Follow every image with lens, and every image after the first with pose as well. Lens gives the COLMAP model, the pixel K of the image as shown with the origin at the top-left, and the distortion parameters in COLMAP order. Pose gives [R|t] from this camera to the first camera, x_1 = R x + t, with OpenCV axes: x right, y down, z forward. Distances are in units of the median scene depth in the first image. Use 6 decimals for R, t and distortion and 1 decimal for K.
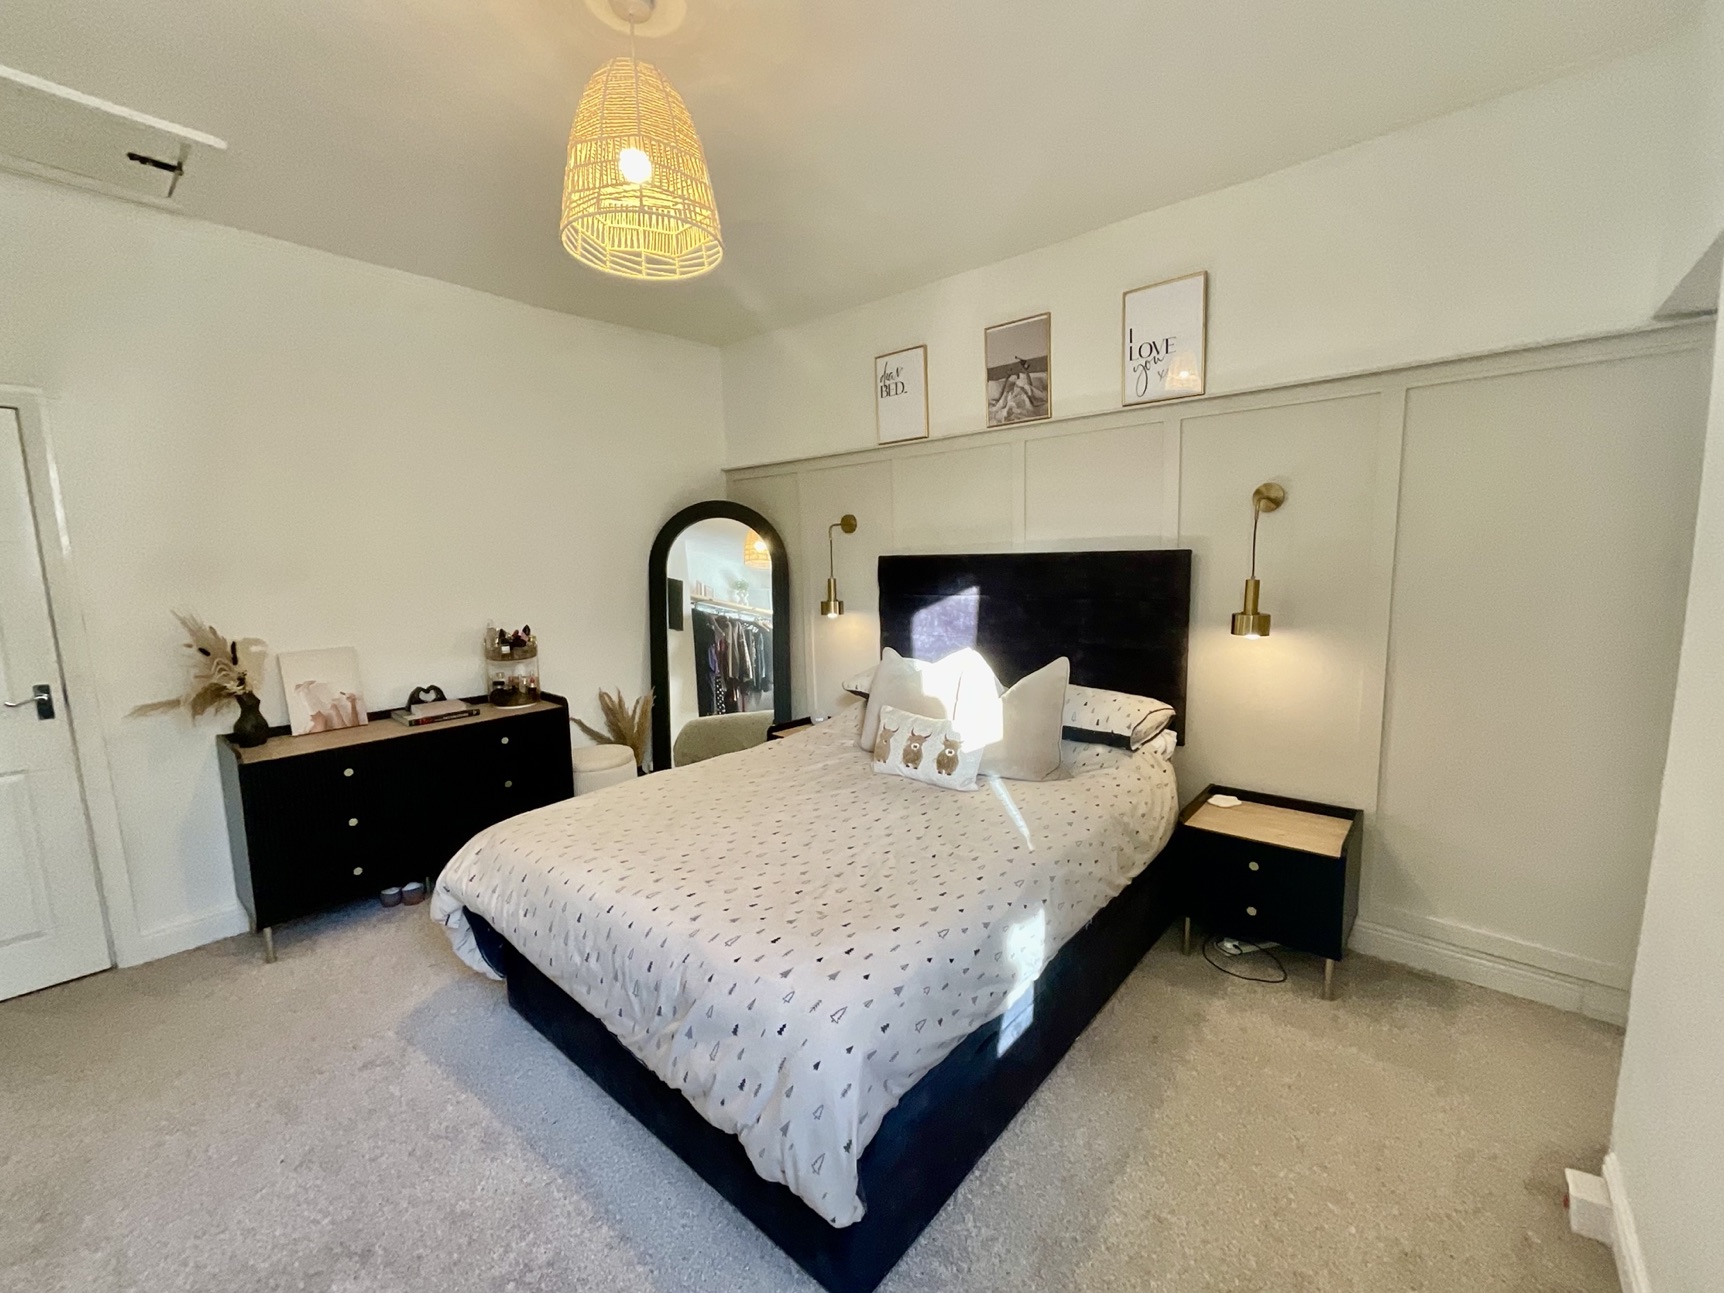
lens RADIAL K [[696.2, 0, 861.4], [0, 696.2, 648.5], [0, 0, 1]] dist [0.001401, -0.000113]
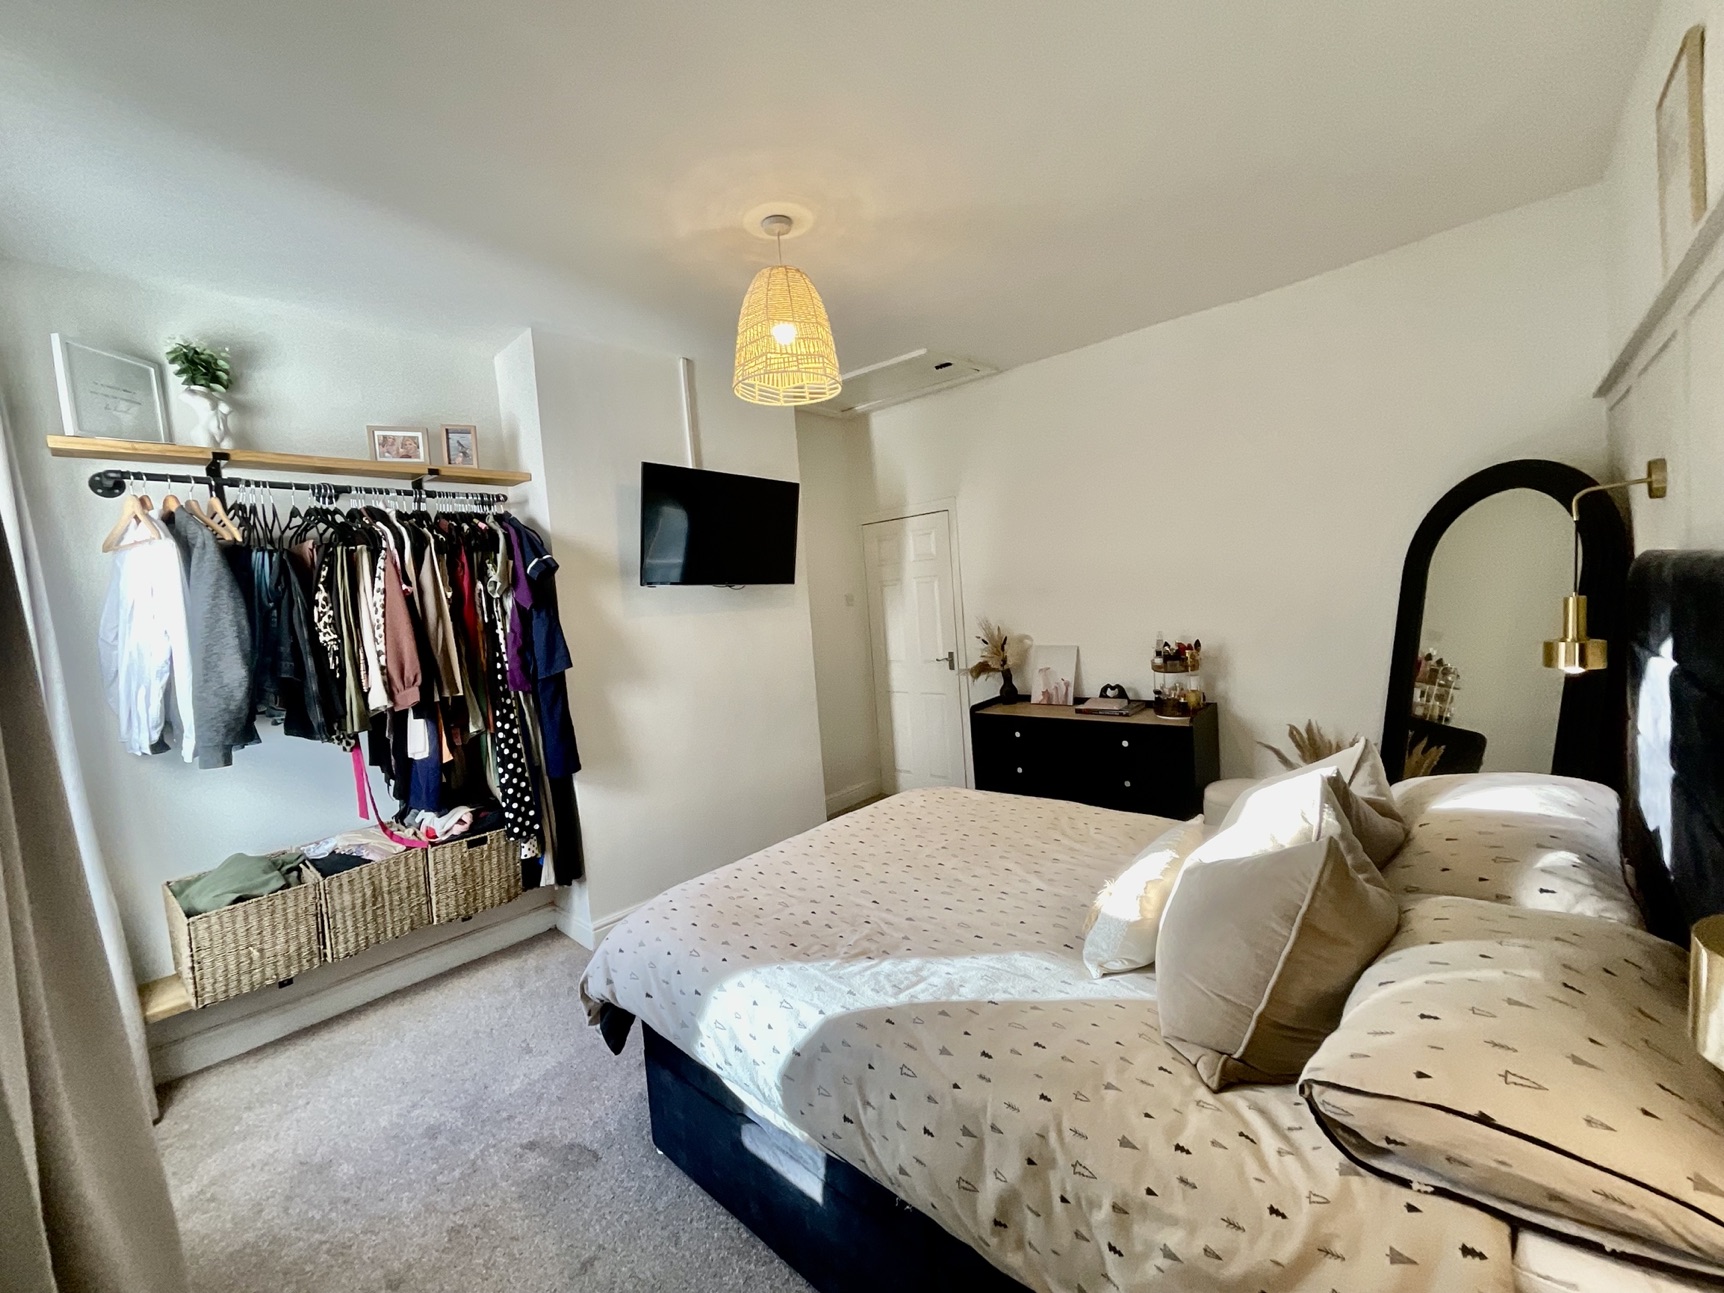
lens RADIAL K [[696.2, 0, 874.0], [0, 696.2, 650.5], [0, 0, 1]] dist [0.001401, -0.000113]
pose [[0.001485, 0.100025, -0.994984, 0.587078], [-0.058447, 0.993293, 0.099768, -0.104185], [0.998289, 0.058005, 0.007321, 0.615125]]
